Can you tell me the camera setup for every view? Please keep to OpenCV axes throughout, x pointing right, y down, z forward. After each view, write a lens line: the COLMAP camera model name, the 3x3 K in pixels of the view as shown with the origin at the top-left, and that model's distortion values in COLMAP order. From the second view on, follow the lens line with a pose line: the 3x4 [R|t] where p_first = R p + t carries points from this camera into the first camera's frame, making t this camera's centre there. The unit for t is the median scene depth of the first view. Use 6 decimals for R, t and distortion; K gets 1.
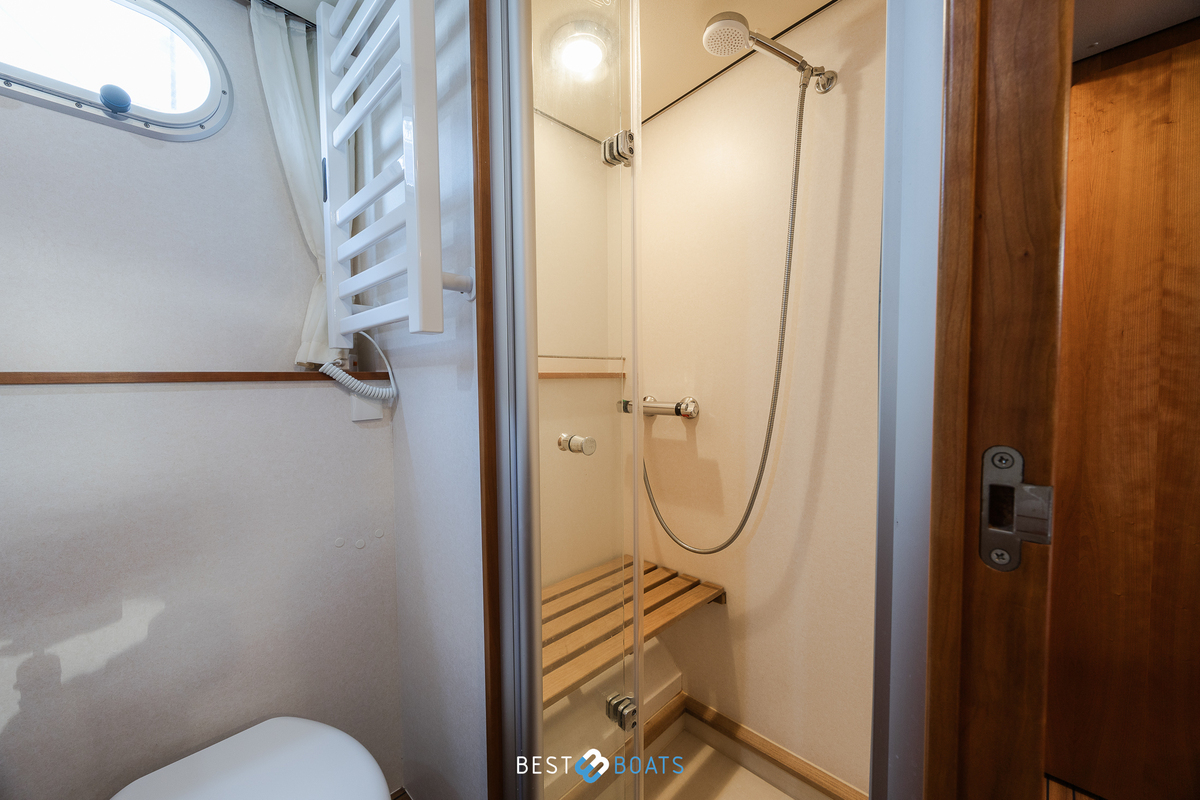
lens RADIAL K [[460.1, 0, 601.1], [0, 460.1, 402.0], [0, 0, 1]] dist [-0.000593, 0.000119]
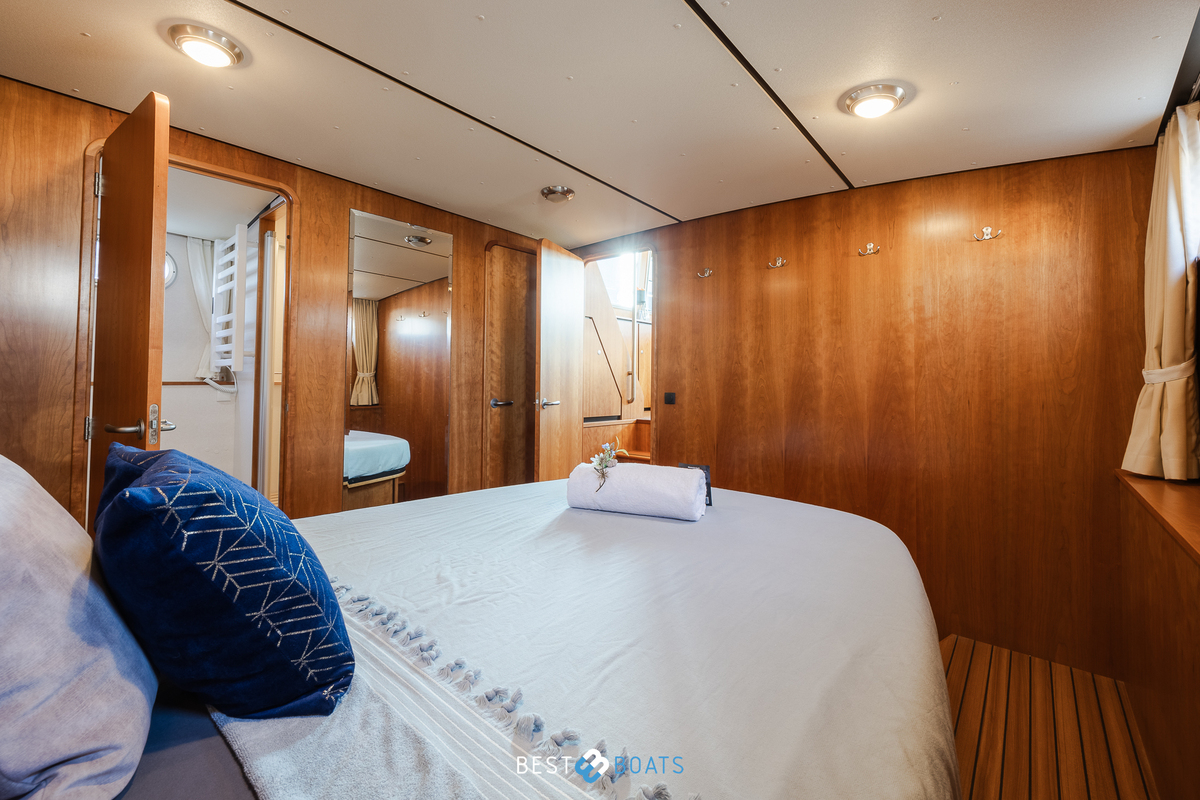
lens RADIAL K [[490.9, 0, 601.0], [0, 490.9, 367.3], [0, 0, 1]] dist [0.000323, 0.000107]
pose [[0.998210, 0.022380, 0.055461, 1.408431], [-0.017997, 0.996768, -0.078295, 0.030000], [-0.057034, 0.077156, 0.995386, -1.817641]]
